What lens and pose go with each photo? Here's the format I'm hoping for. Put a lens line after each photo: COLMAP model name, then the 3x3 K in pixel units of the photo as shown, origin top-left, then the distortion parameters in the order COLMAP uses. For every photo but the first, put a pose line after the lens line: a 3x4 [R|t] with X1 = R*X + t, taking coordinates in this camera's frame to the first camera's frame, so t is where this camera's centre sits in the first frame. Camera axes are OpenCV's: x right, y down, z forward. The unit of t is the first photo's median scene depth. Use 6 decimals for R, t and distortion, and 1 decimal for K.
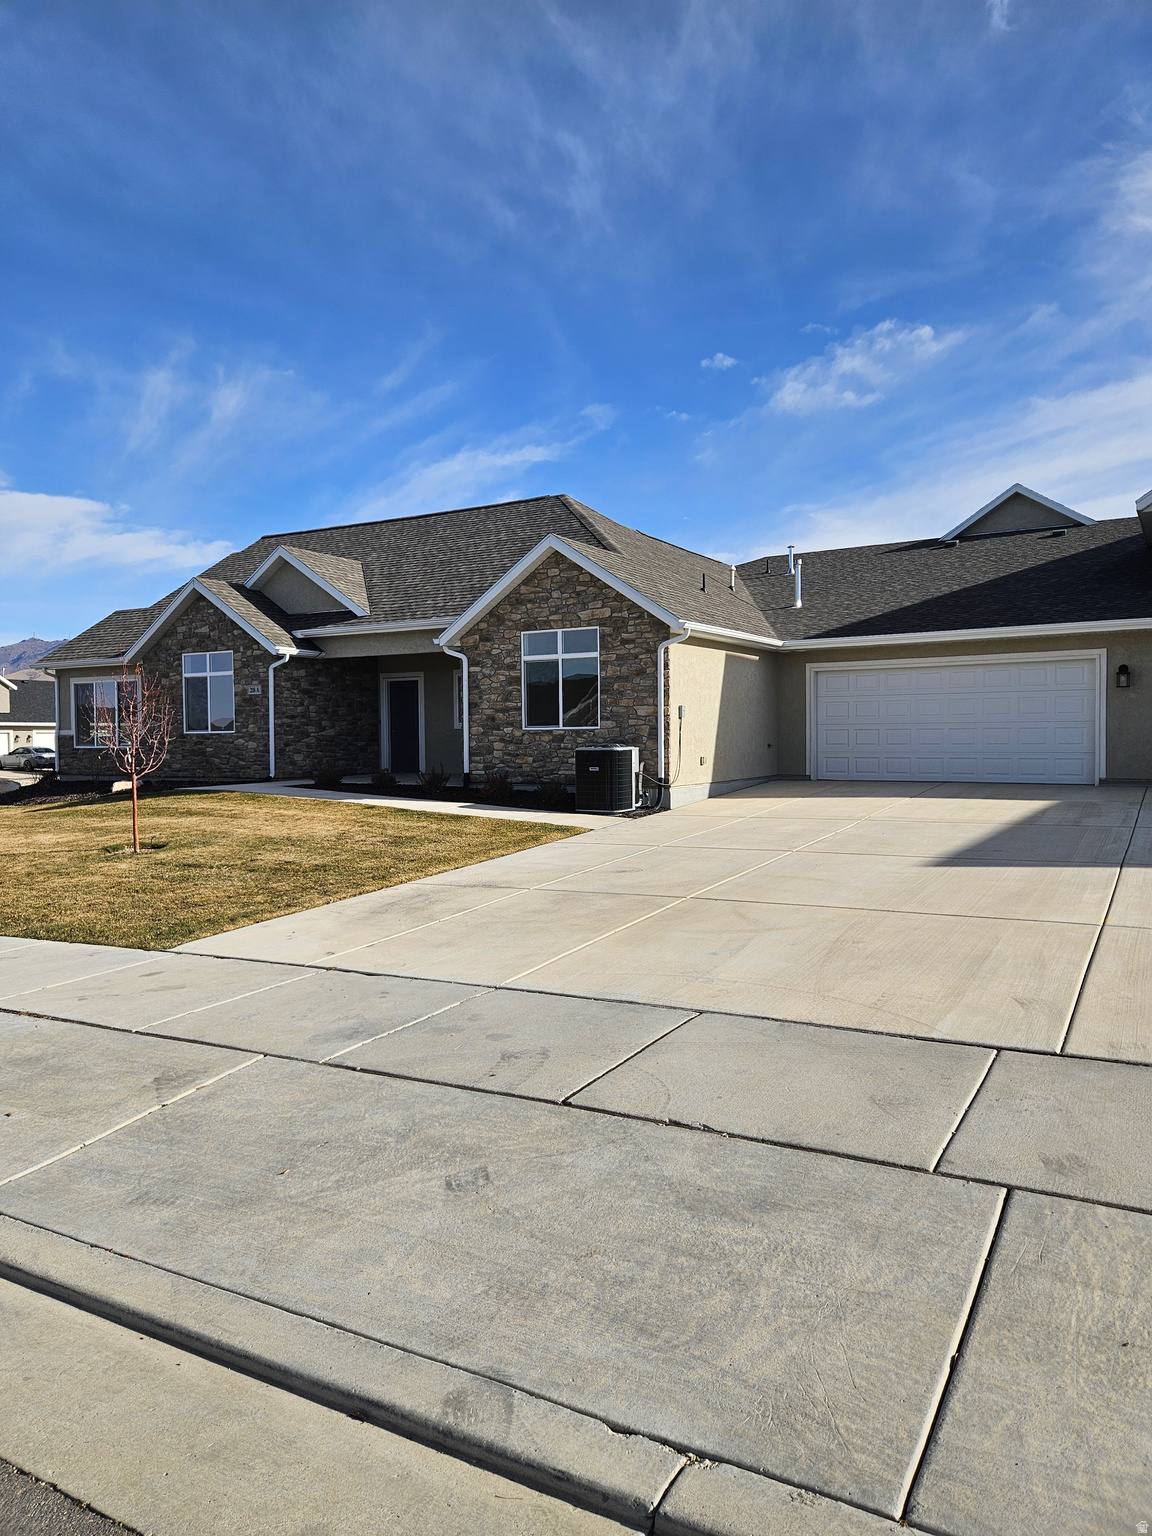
lens RADIAL K [[1042.6, 0, 531.9], [0, 1042.6, 800.1], [0, 0, 1]] dist [0.138821, 0.008059]
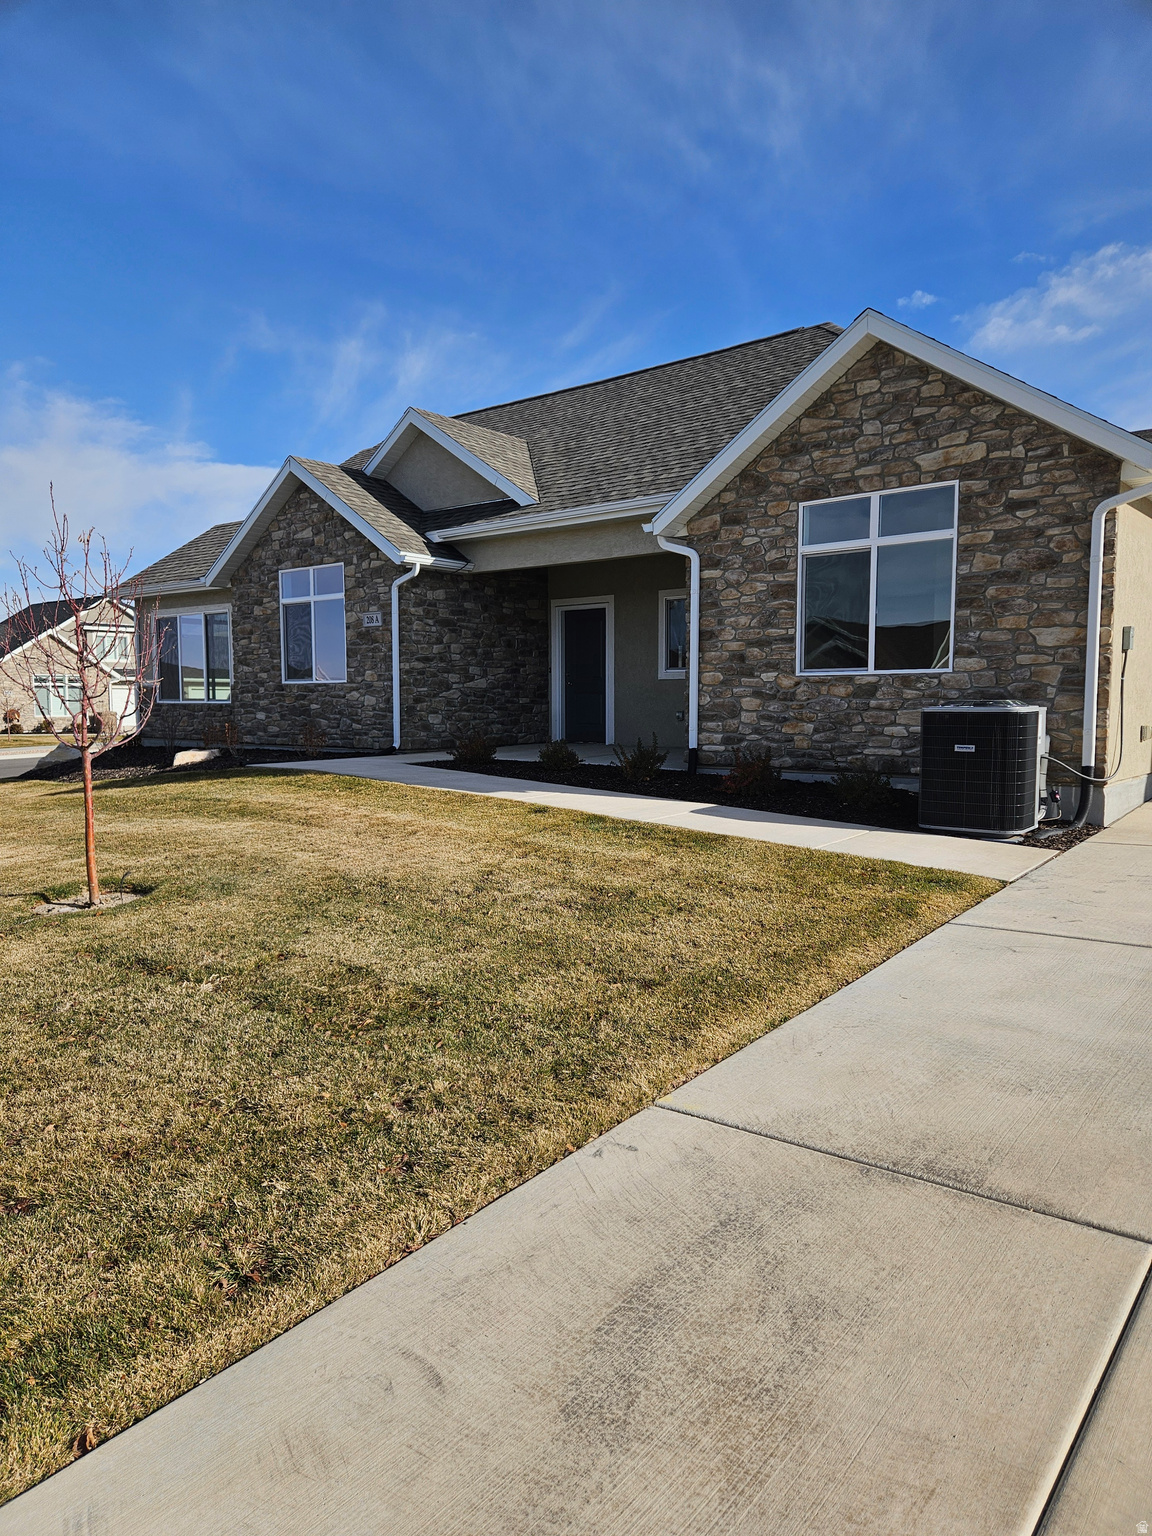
lens RADIAL K [[1042.6, 0, 555.1], [0, 1042.6, 761.3], [0, 0, 1]] dist [0.138821, 0.008059]
pose [[0.989994, 0.015108, -0.140297, -0.048159], [-0.014824, 0.999885, 0.003070, -0.016542], [0.140328, -0.000960, 0.990105, 0.338214]]
